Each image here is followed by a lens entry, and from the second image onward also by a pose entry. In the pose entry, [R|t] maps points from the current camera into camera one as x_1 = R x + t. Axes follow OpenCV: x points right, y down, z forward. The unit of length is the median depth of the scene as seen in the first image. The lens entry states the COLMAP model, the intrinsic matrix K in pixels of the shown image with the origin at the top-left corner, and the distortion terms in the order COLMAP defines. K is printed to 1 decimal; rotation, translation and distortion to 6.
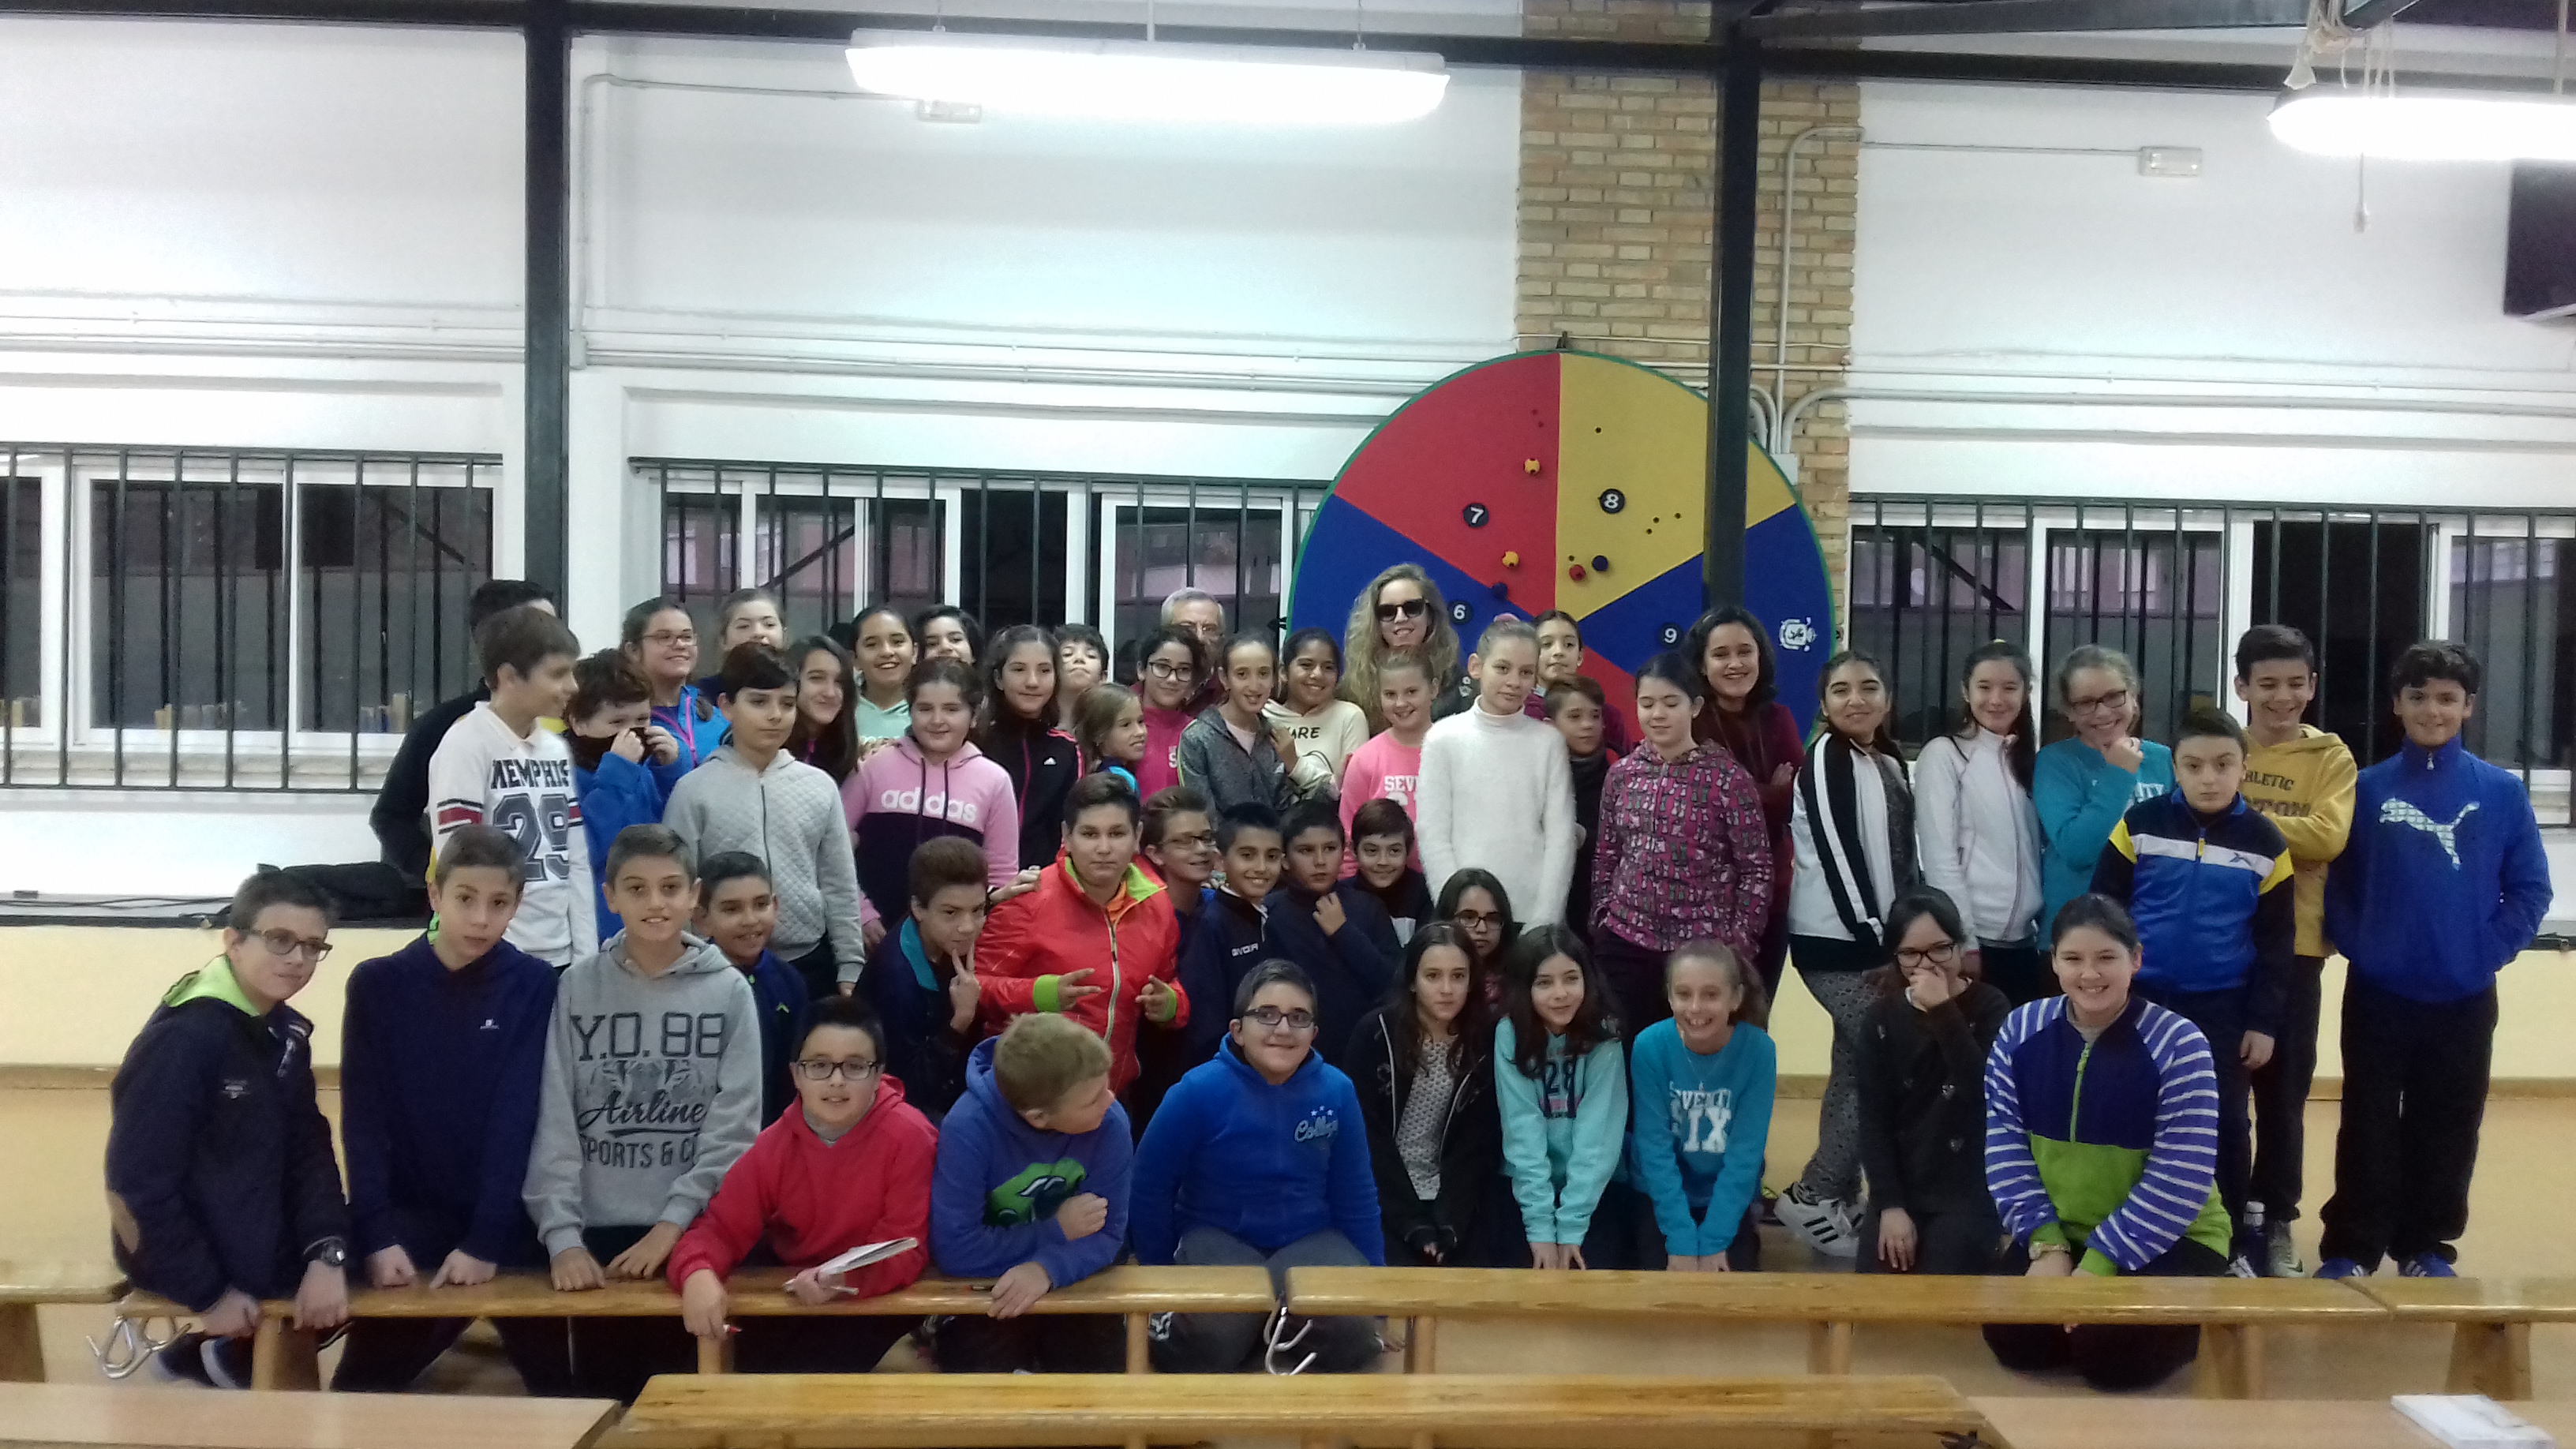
lens RADIAL K [[1974.7, 0, 1254.4], [0, 1974.7, 728.5], [0, 0, 1]] dist [0.072364, -0.091616]
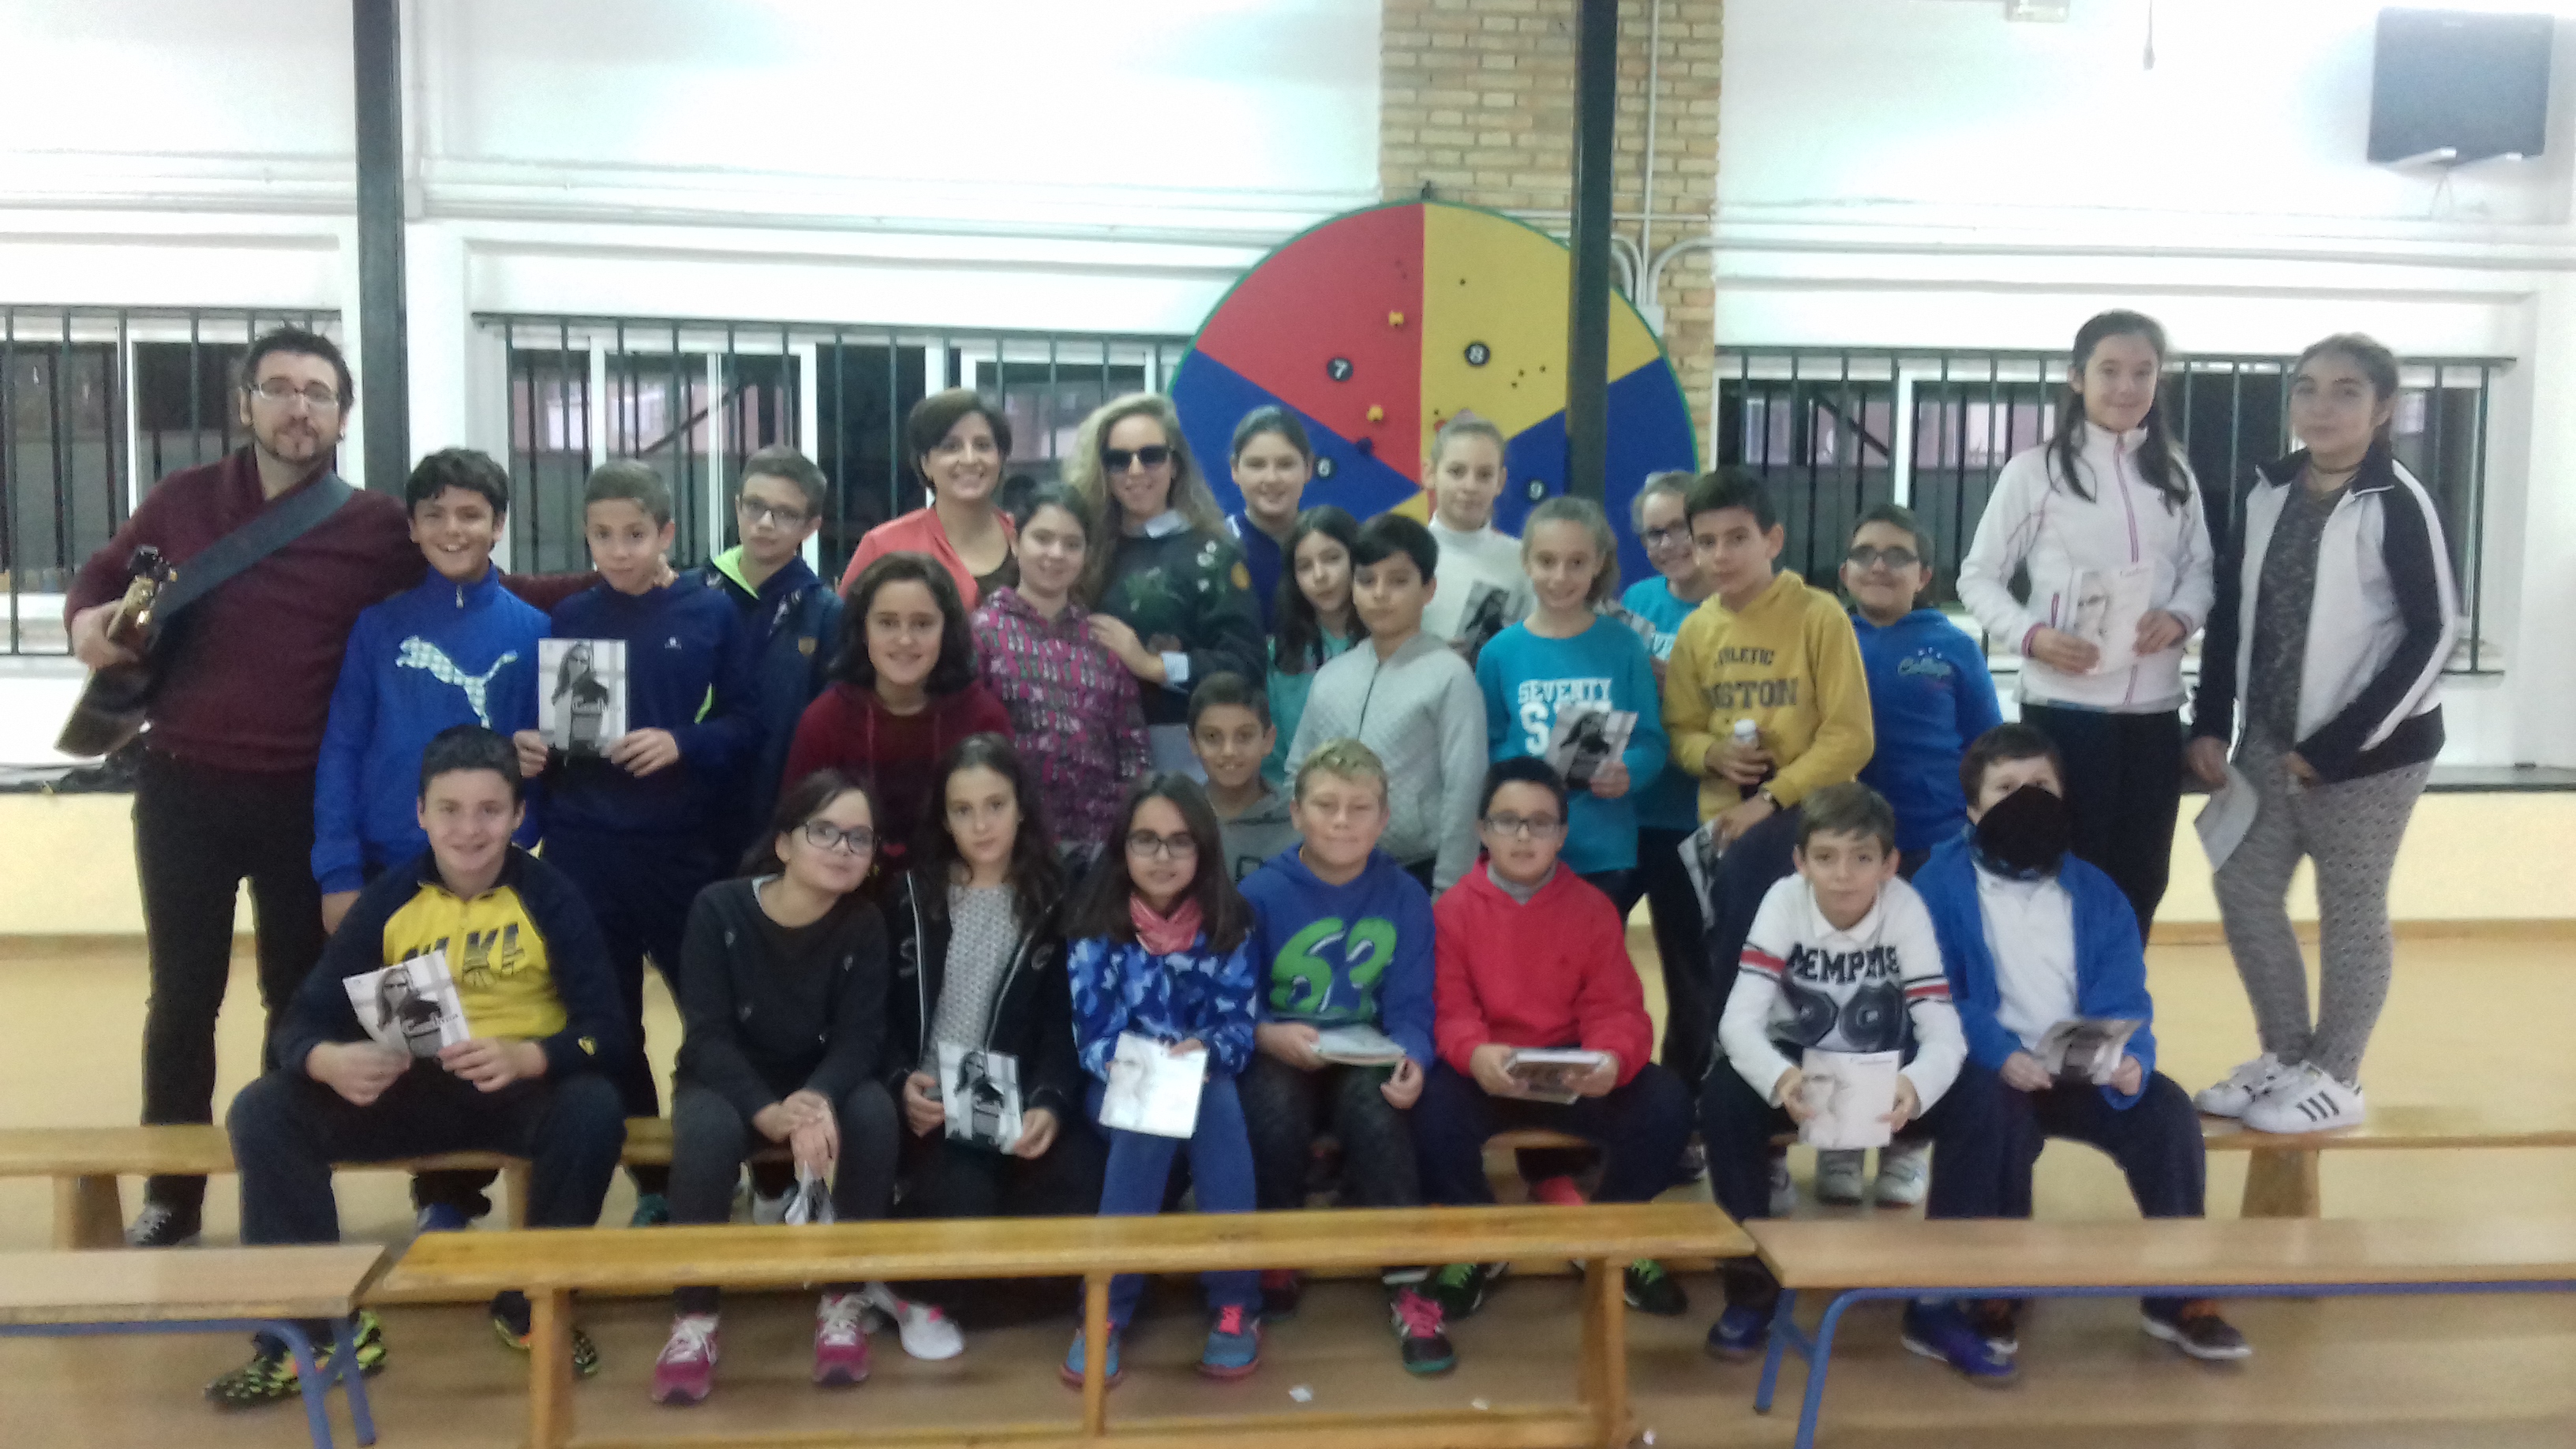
lens RADIAL K [[1974.7, 0, 1253.5], [0, 1974.7, 690.2], [0, 0, 1]] dist [0.072364, -0.091616]
pose [[0.999731, -0.007975, 0.021782, 0.045772], [0.006844, 0.998649, 0.051516, 0.001511], [-0.022163, -0.051354, 0.998435, 0.002169]]
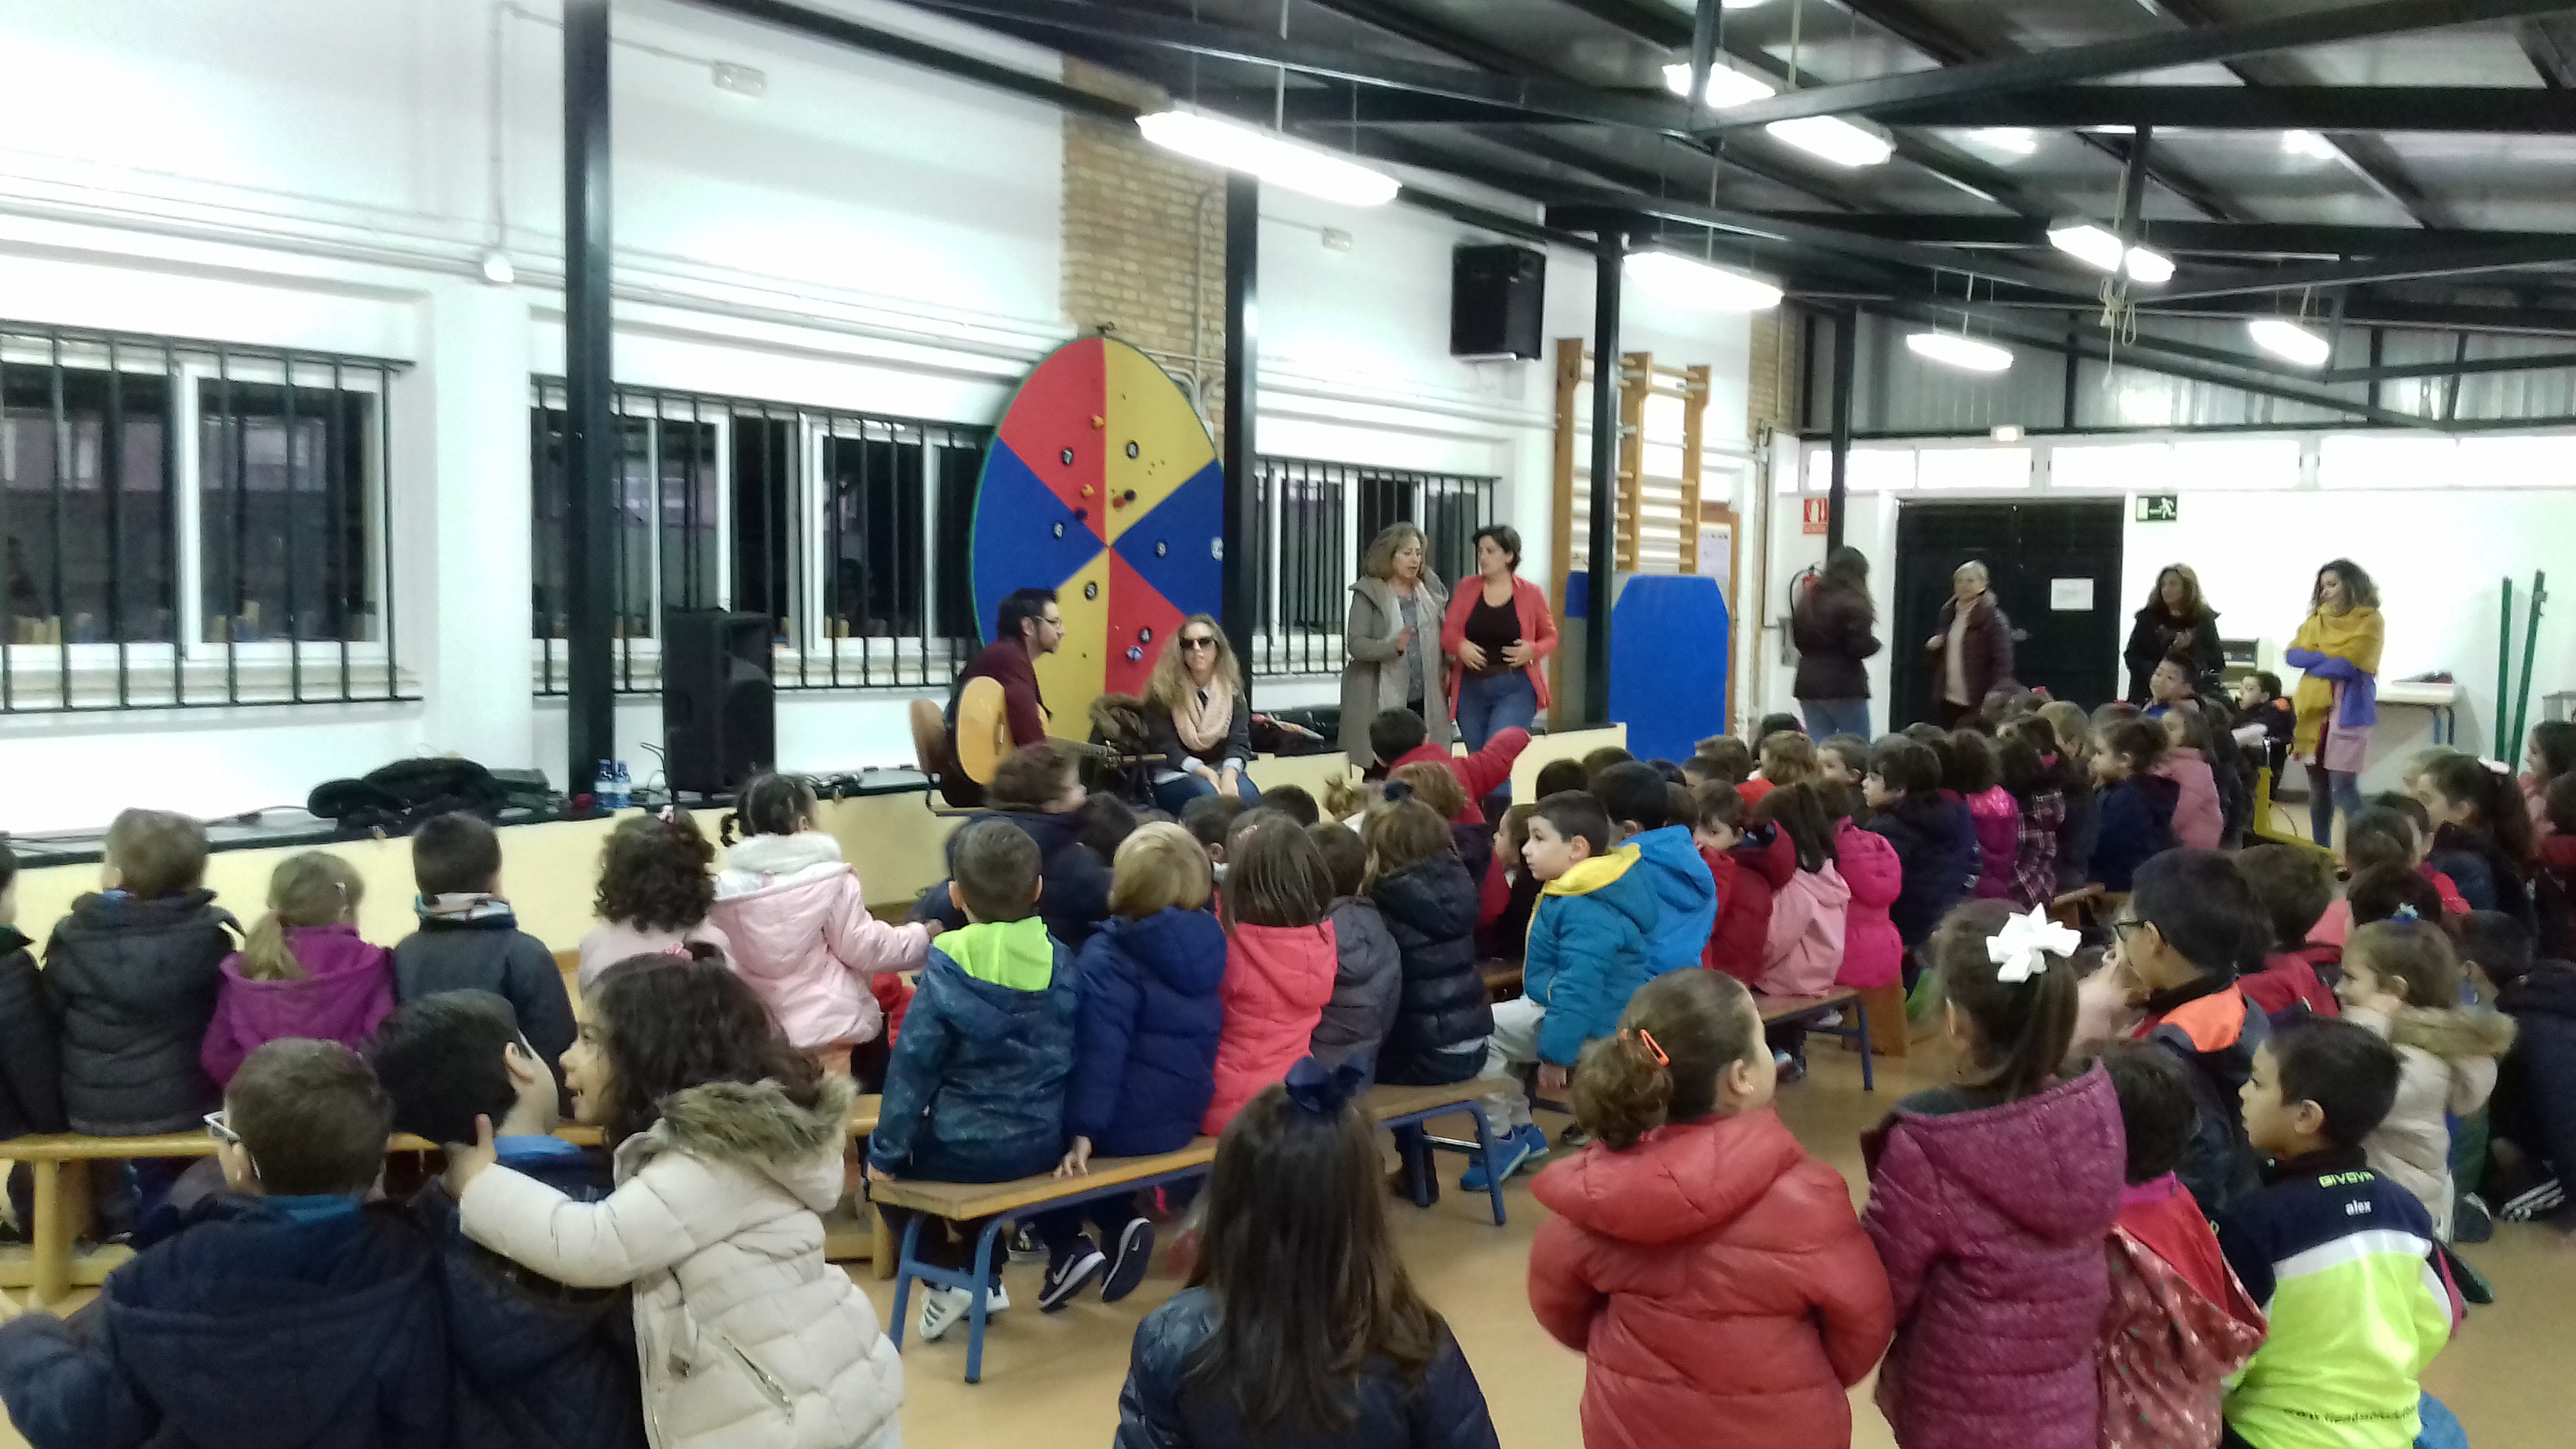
lens RADIAL K [[2377.4, 0, 1194.5], [0, 2377.4, 748.7], [0, 0, 1]] dist [0.072285, 0.000000]
pose [[0.628443, -0.060867, 0.775471, -1.072005], [0.013989, 0.997657, 0.066970, -0.018525], [-0.777730, -0.031239, 0.627822, -0.073034]]
